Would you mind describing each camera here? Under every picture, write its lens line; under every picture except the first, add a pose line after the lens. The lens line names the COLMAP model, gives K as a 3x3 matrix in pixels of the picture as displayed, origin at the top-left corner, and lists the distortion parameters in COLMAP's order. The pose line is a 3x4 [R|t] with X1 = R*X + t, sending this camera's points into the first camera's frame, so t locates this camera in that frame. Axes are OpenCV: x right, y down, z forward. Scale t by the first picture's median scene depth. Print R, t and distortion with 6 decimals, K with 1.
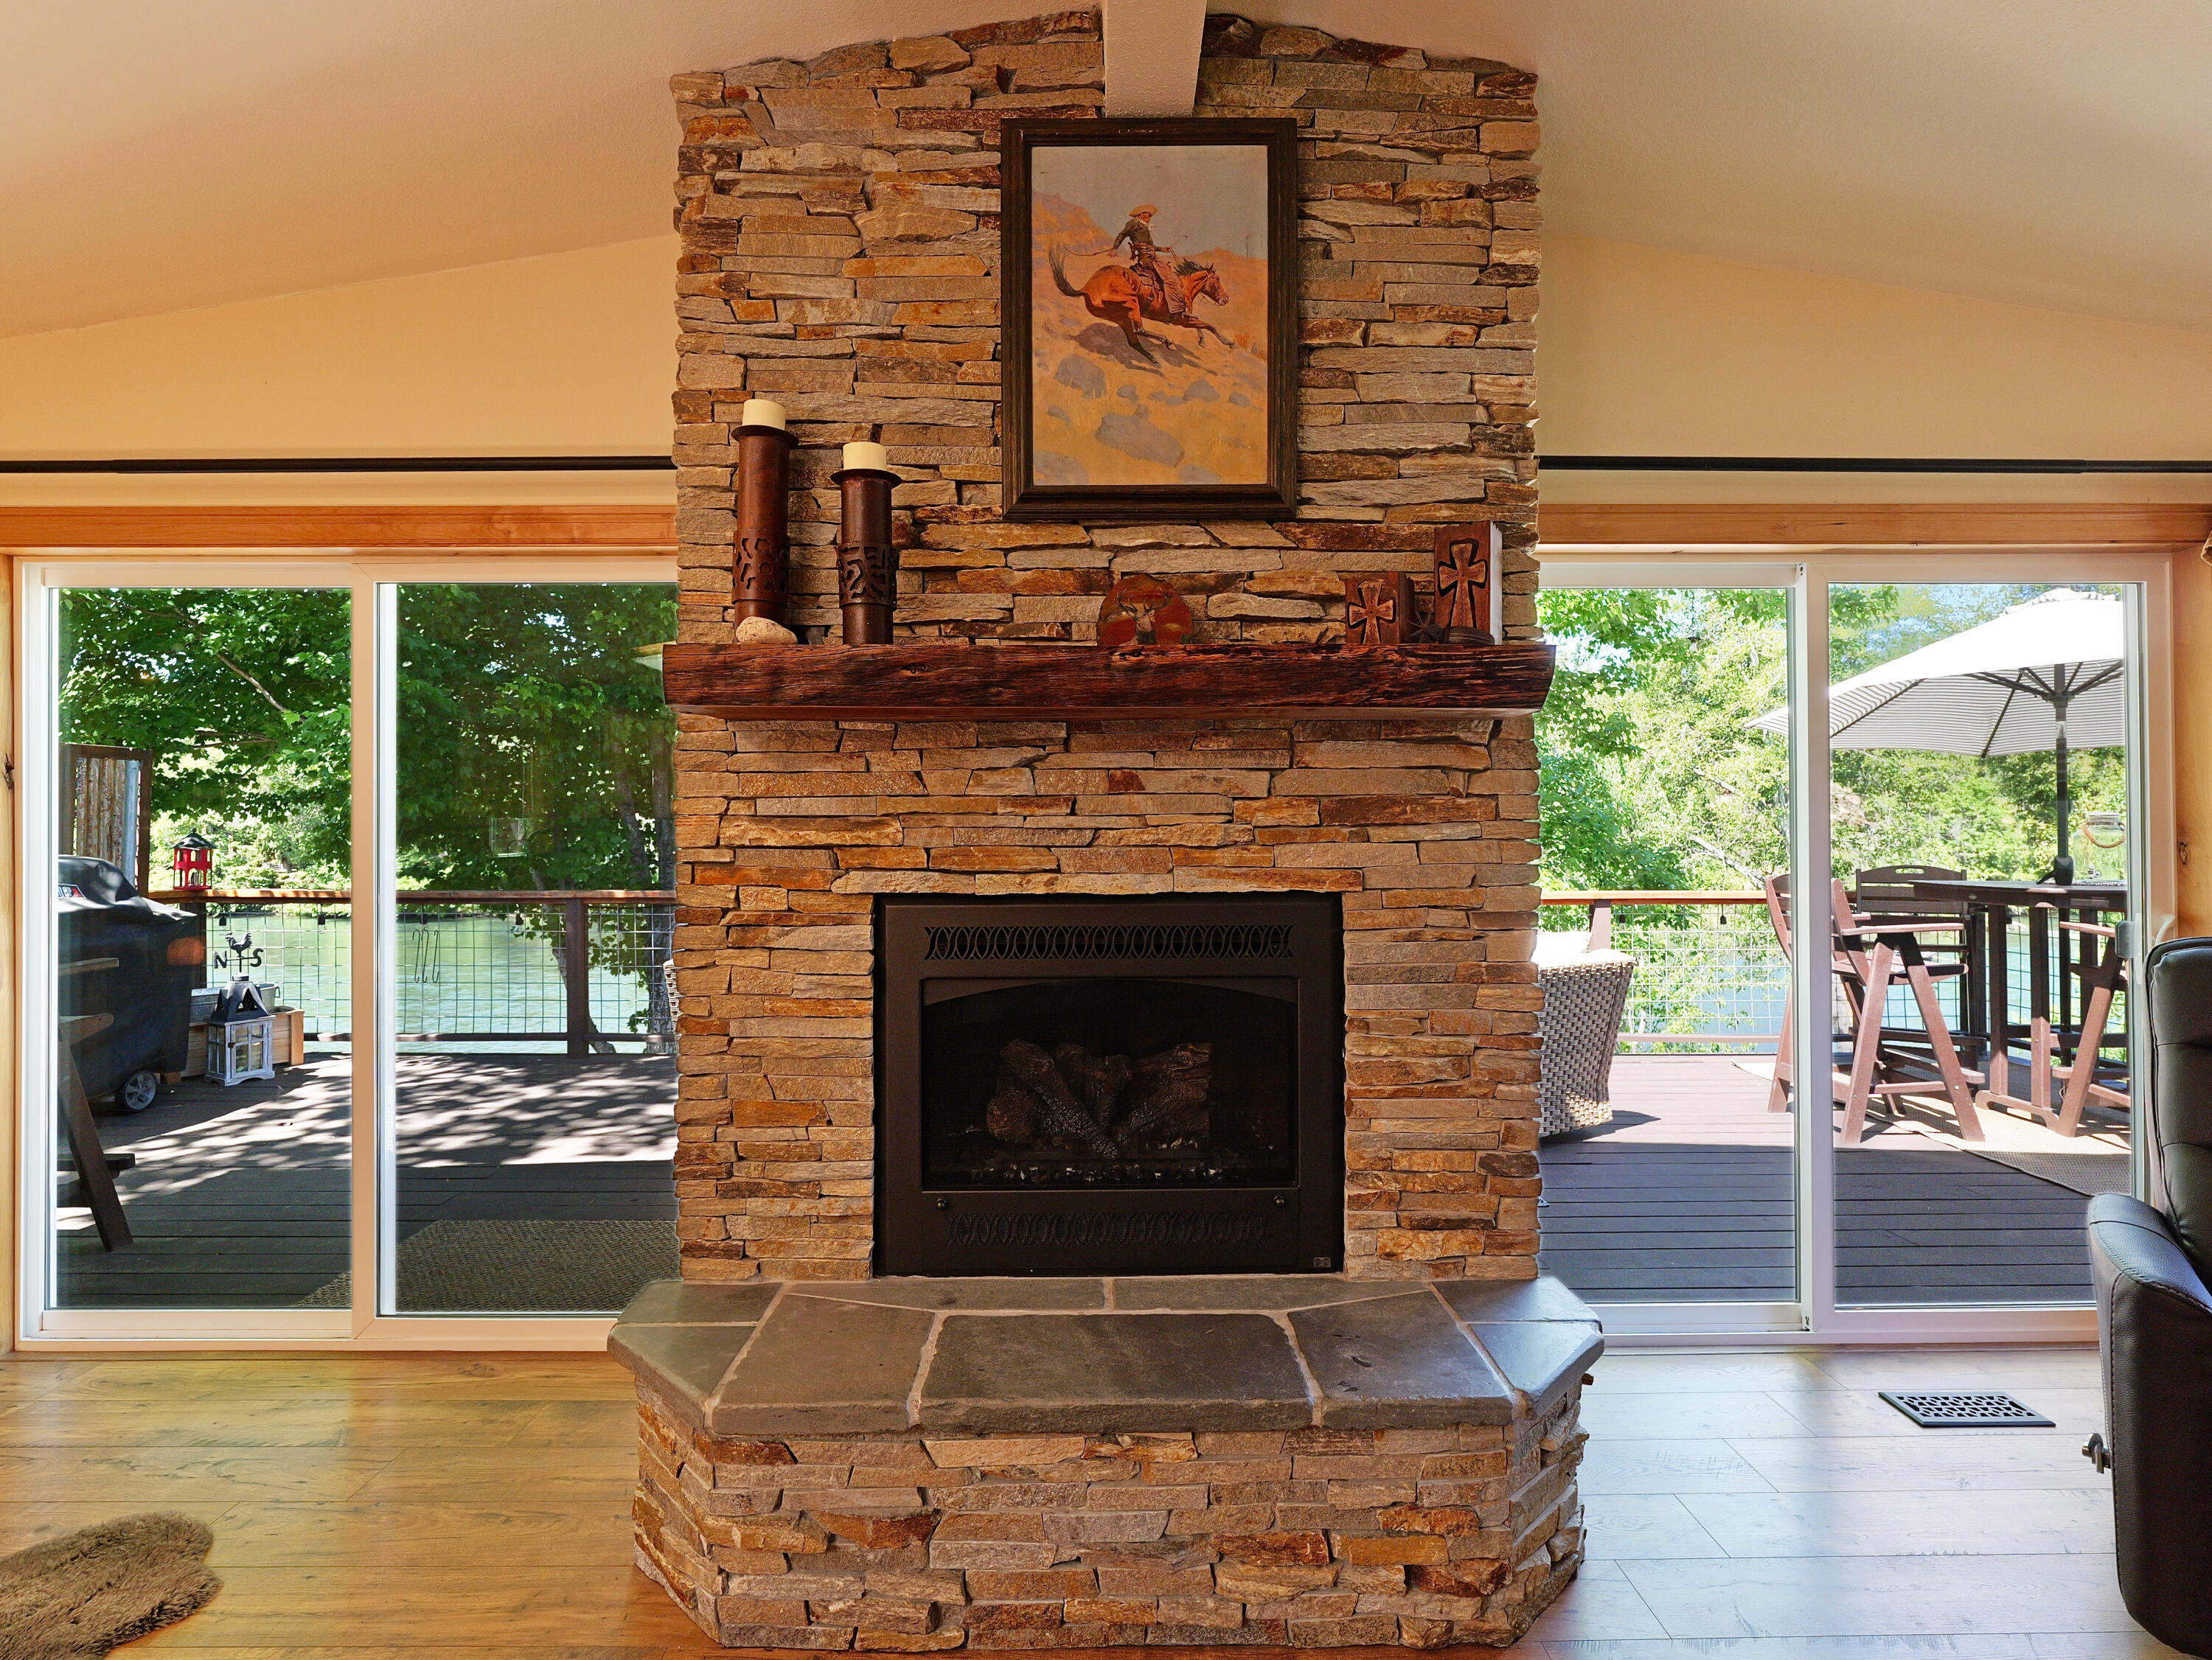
lens RADIAL K [[1075.7, 0, 1101.7], [0, 1075.7, 823.7], [0, 0, 1]] dist [-0.004528, -0.000310]
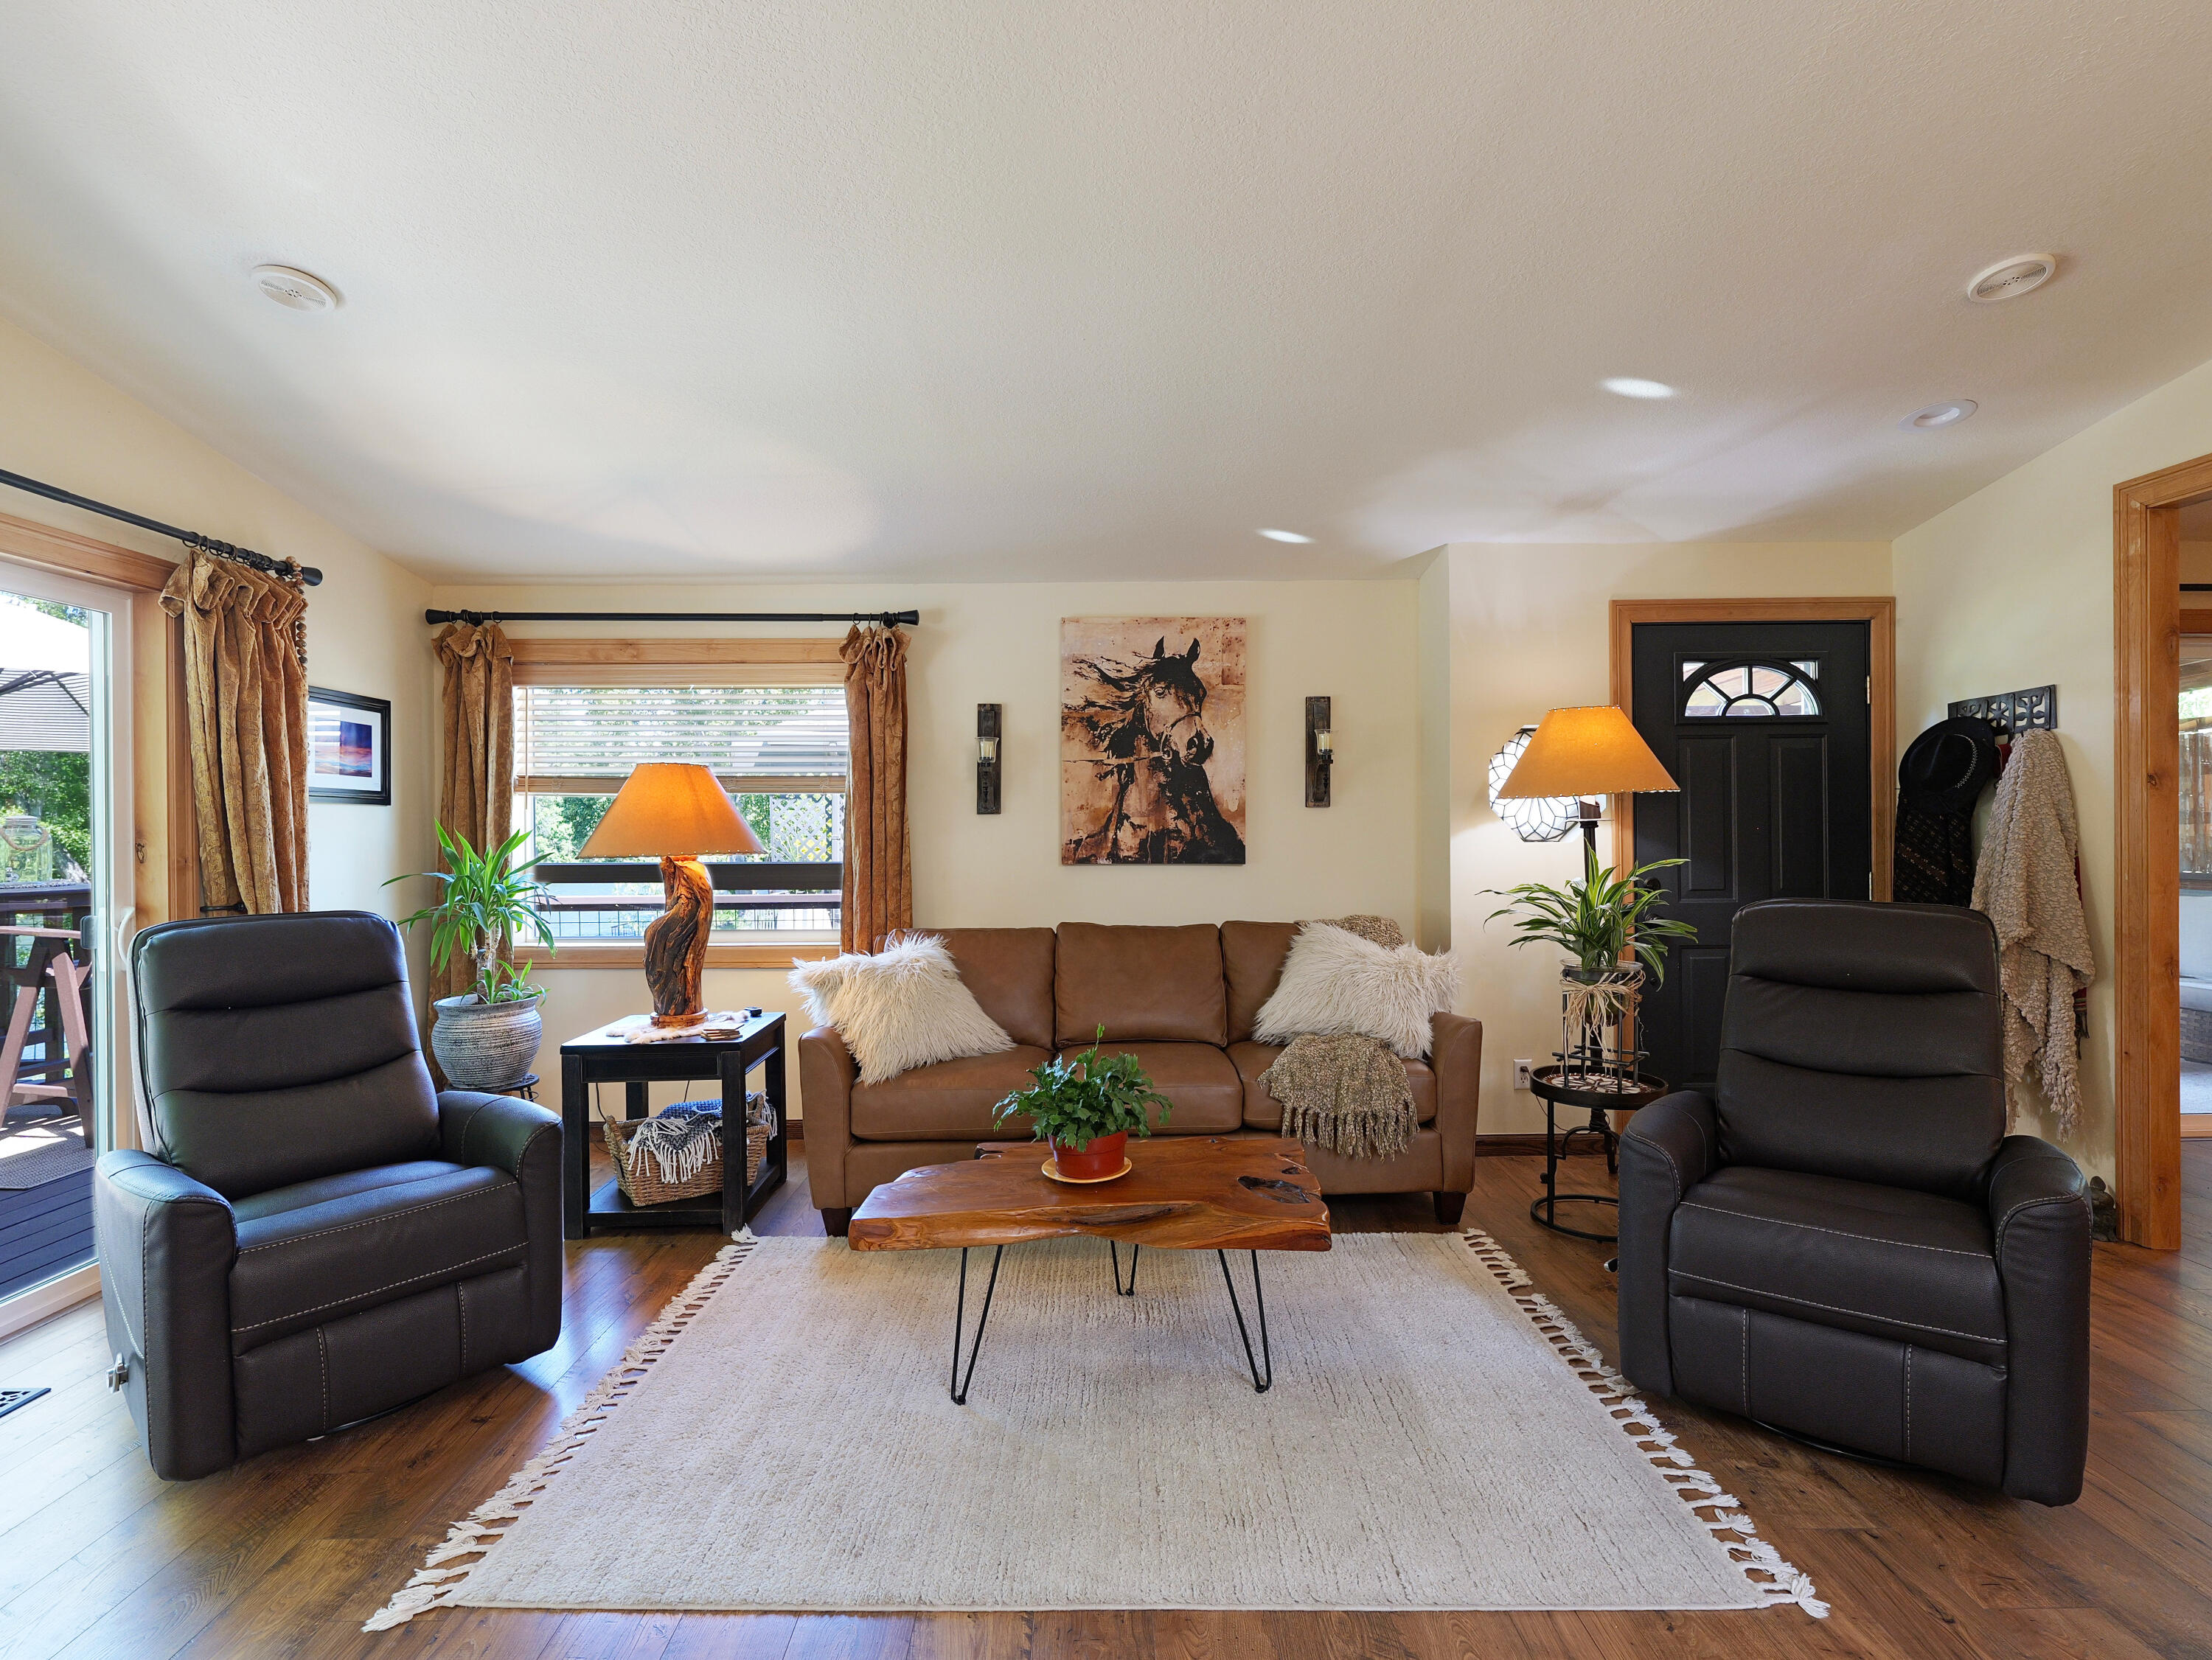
lens RADIAL K [[1075.7, 0, 1104.5], [0, 1075.7, 829.6], [0, 0, 1]] dist [-0.004528, -0.000310]
pose [[-0.009541, 0.003237, 0.999949, -0.203957], [-0.003940, 0.999987, -0.003274, 0.001738], [-0.999947, -0.003971, -0.009528, -0.044392]]
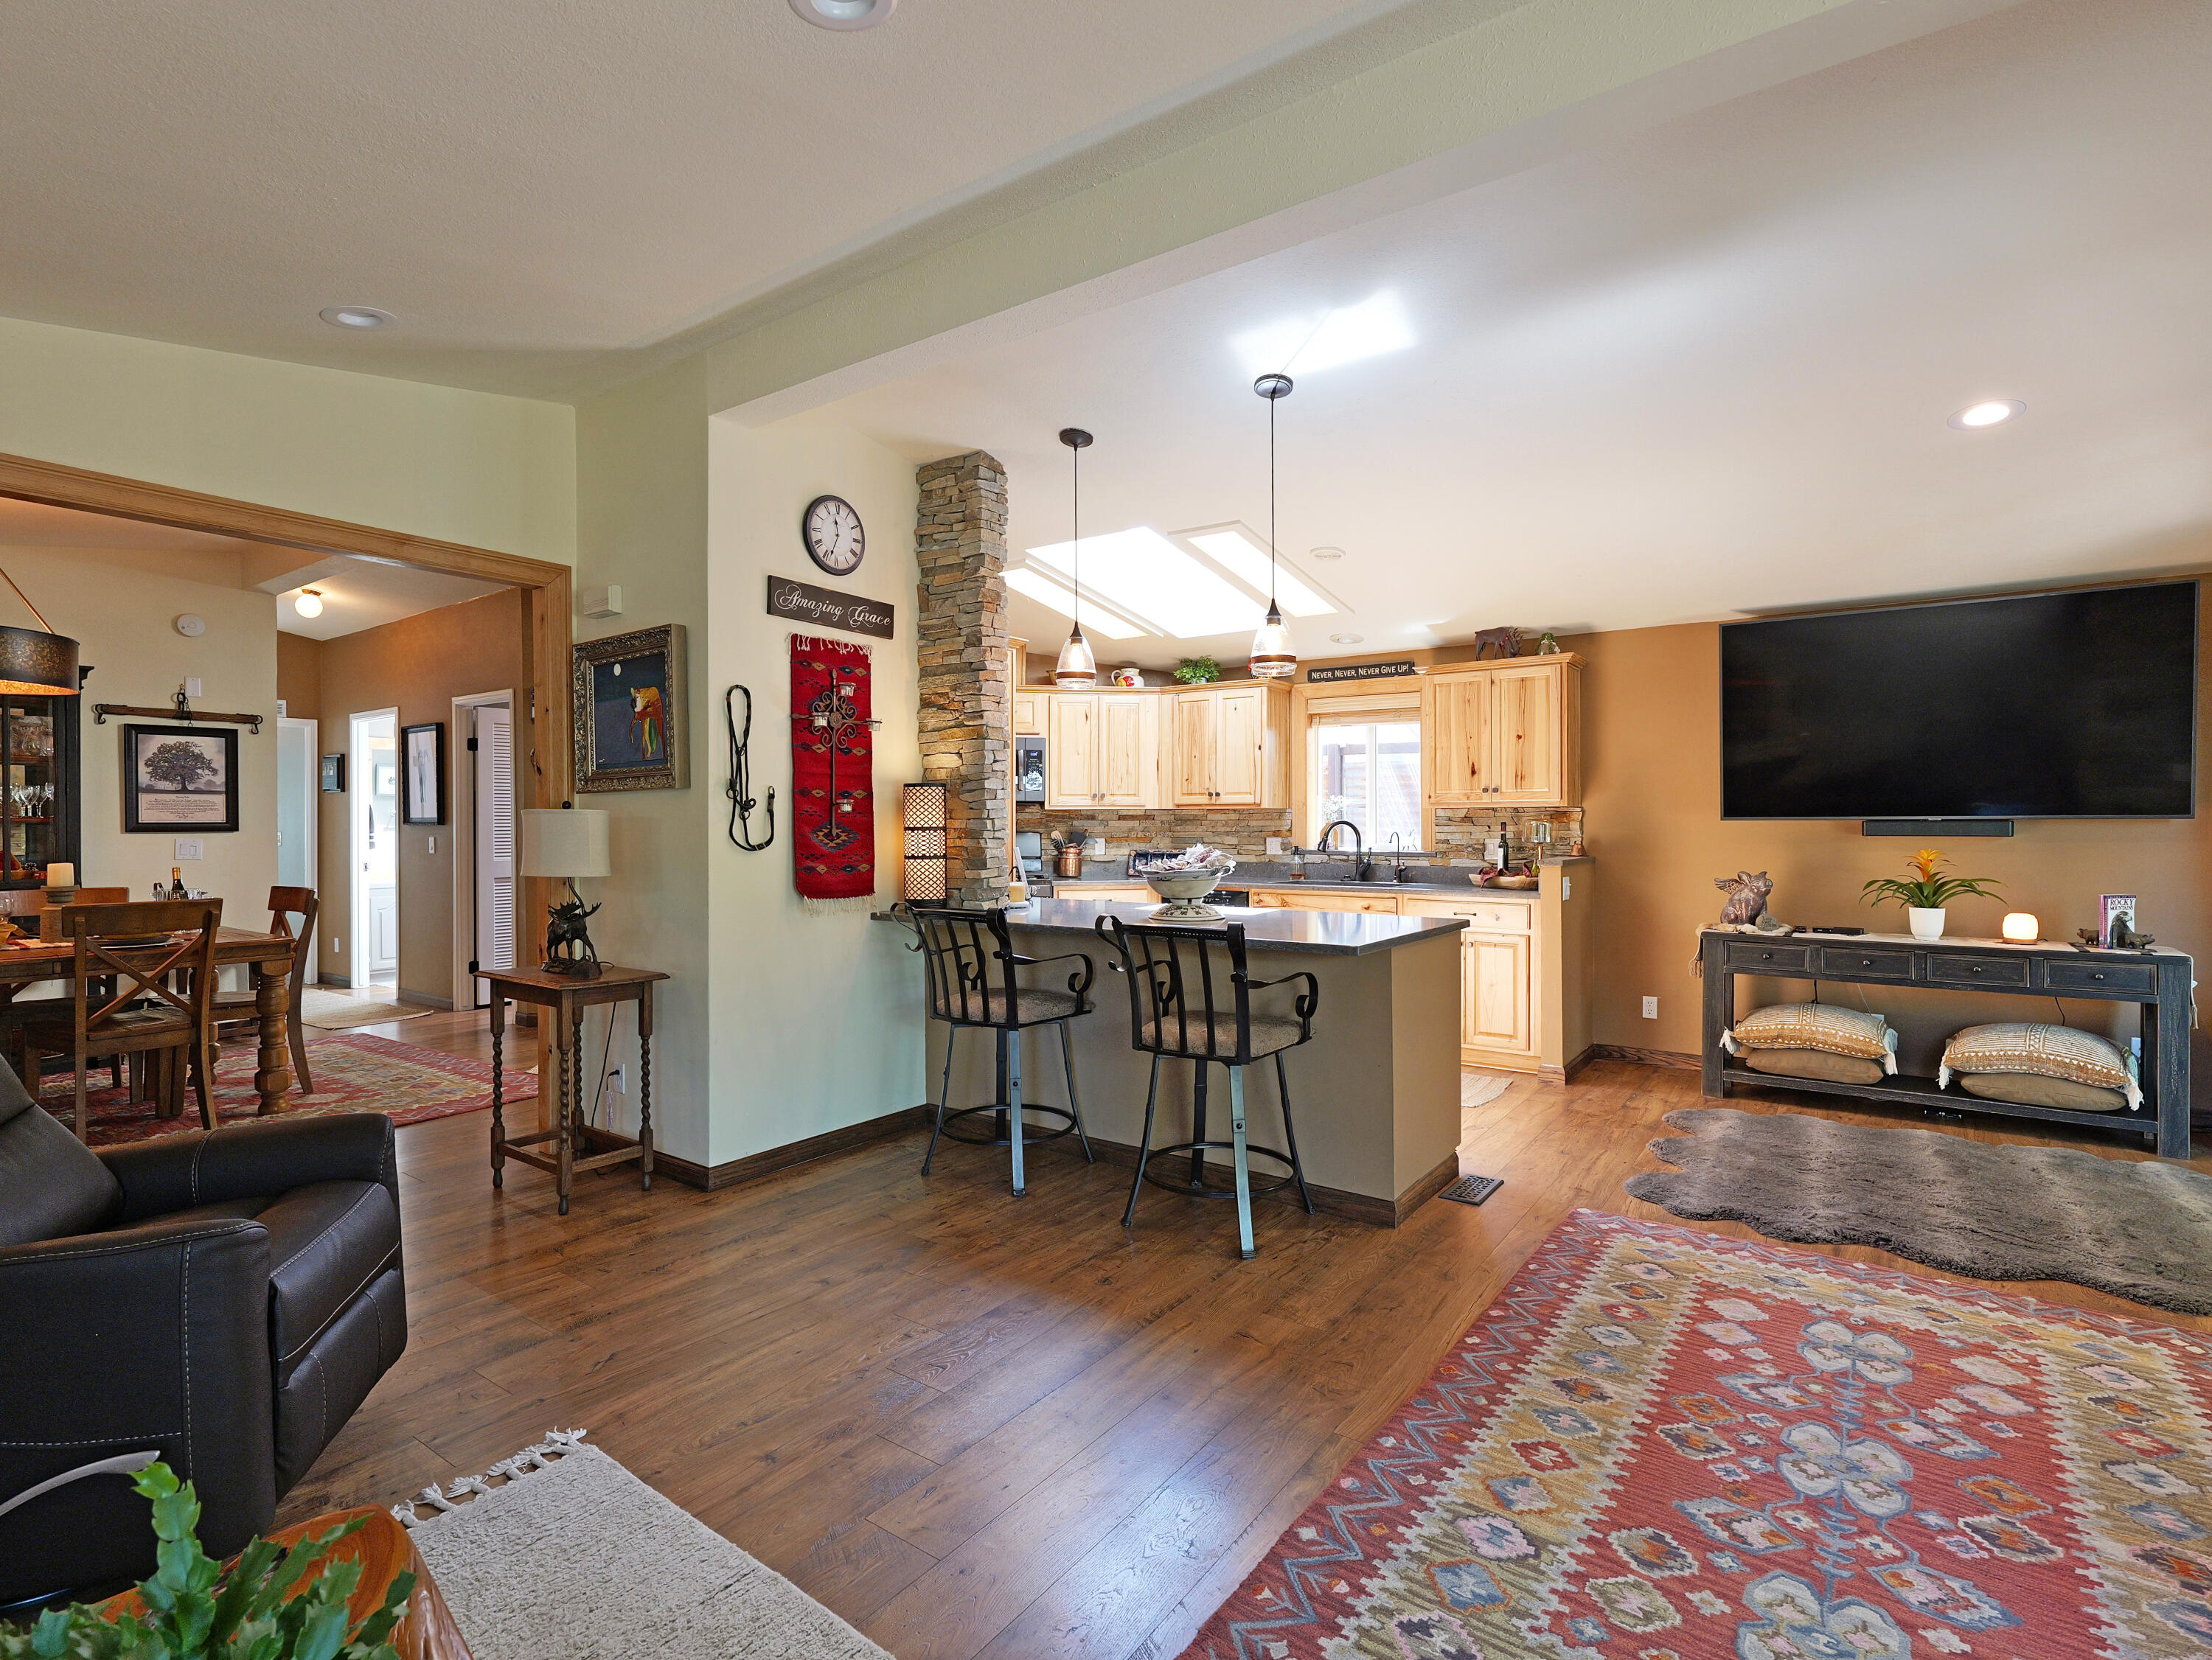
lens RADIAL K [[1075.7, 0, 1102.9], [0, 1075.7, 828.2], [0, 0, 1]] dist [-0.004528, -0.000310]
pose [[-0.587625, 0.007783, -0.809096, 1.151427], [0.013747, 0.999905, -0.000365, 0.004281], [0.809016, -0.011337, -0.587677, 0.444835]]
